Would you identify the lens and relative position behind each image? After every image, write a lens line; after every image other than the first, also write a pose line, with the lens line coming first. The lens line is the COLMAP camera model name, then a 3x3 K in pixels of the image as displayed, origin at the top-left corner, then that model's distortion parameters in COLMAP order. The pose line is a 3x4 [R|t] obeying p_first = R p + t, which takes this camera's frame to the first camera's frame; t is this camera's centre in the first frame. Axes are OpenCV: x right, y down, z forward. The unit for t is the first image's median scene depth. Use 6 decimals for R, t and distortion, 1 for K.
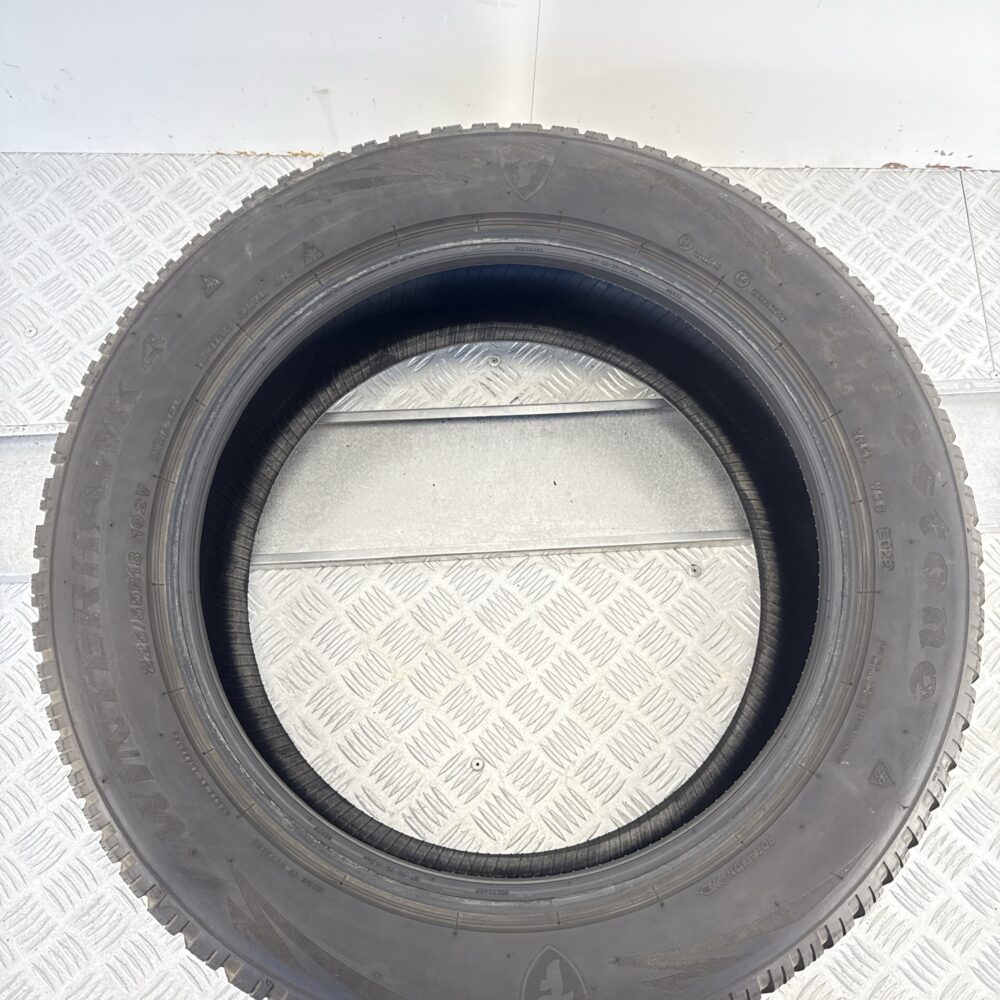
lens RADIAL K [[926.4, 0, 500.0], [0, 926.4, 500.0], [0, 0, 1]] dist [0.172207, -0.418773]
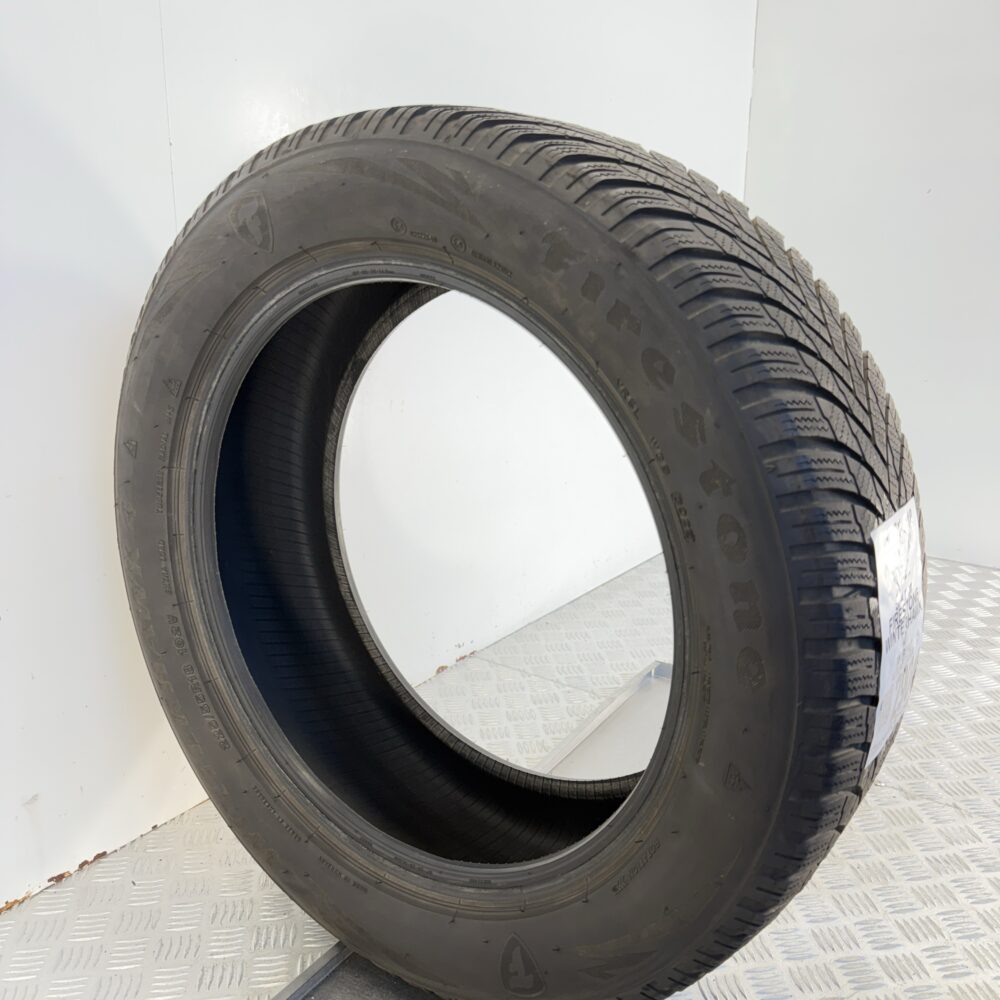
lens RADIAL K [[926.4, 0, 500.0], [0, 926.4, 500.0], [0, 0, 1]] dist [0.172207, -0.418773]
pose [[0.739581, -0.256225, -0.622390, 0.725935], [0.455615, 0.871218, 0.182741, -0.166159], [0.495415, -0.418721, 0.761076, 0.275460]]
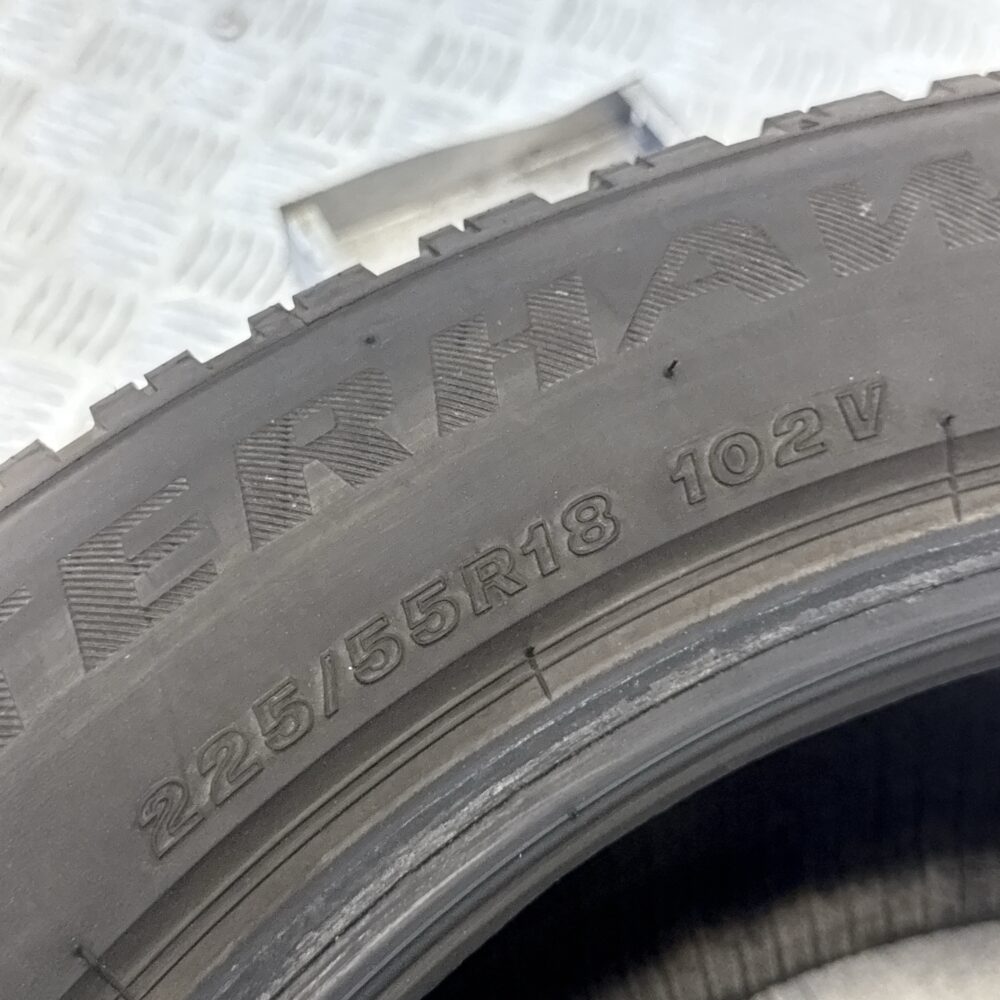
lens RADIAL K [[1680.2, 0, 503.0], [0, 1680.2, 461.0], [0, 0, 1]] dist [0.120117, -0.159528]
pose [[0.426165, 0.729187, -0.535415, -0.171758], [-0.859478, 0.511034, 0.011879, 0.059738], [0.282277, 0.455115, 0.844506, 0.575894]]
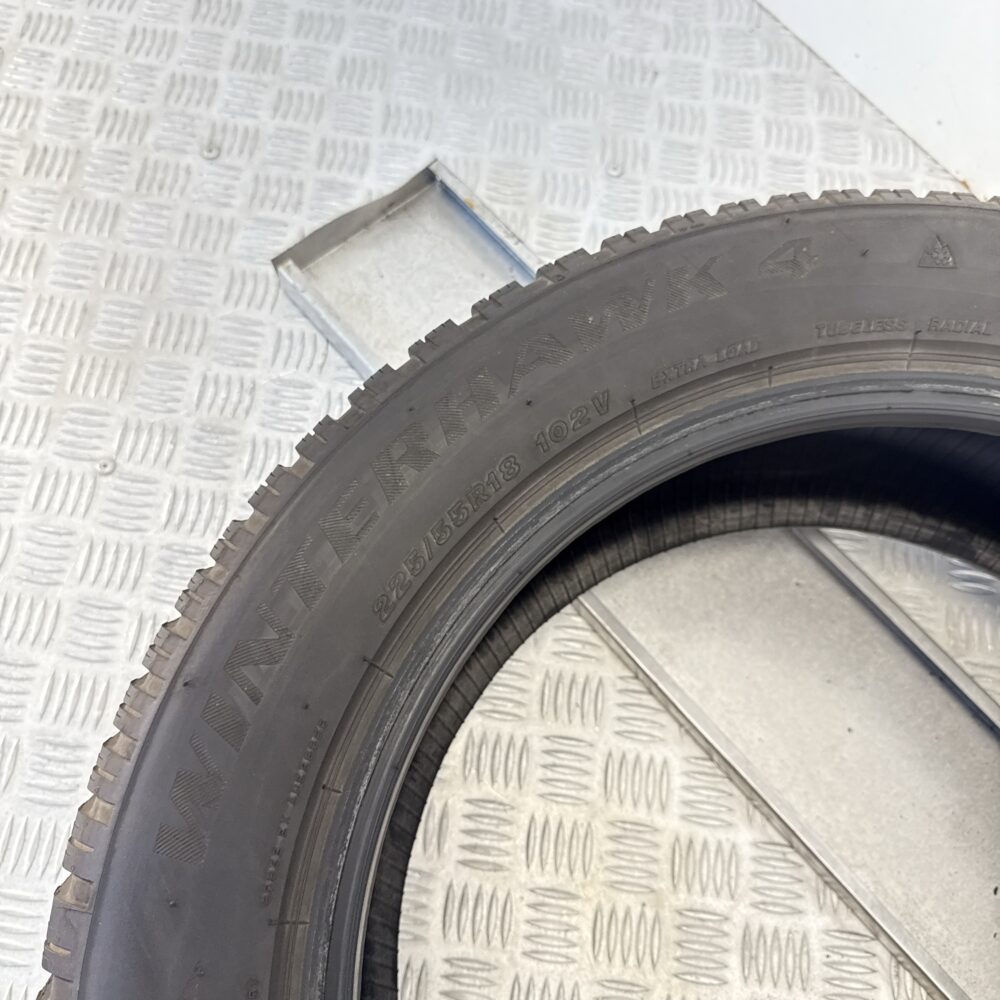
lens RADIAL K [[954.6, 0, 500.0], [0, 954.6, 500.0], [0, 0, 1]] dist [0.111273, -0.326814]
pose [[0.614726, 0.735582, -0.284659, -0.183040], [-0.761522, 0.647504, 0.028685, 0.055406], [0.205419, 0.199141, 0.958199, 0.381220]]
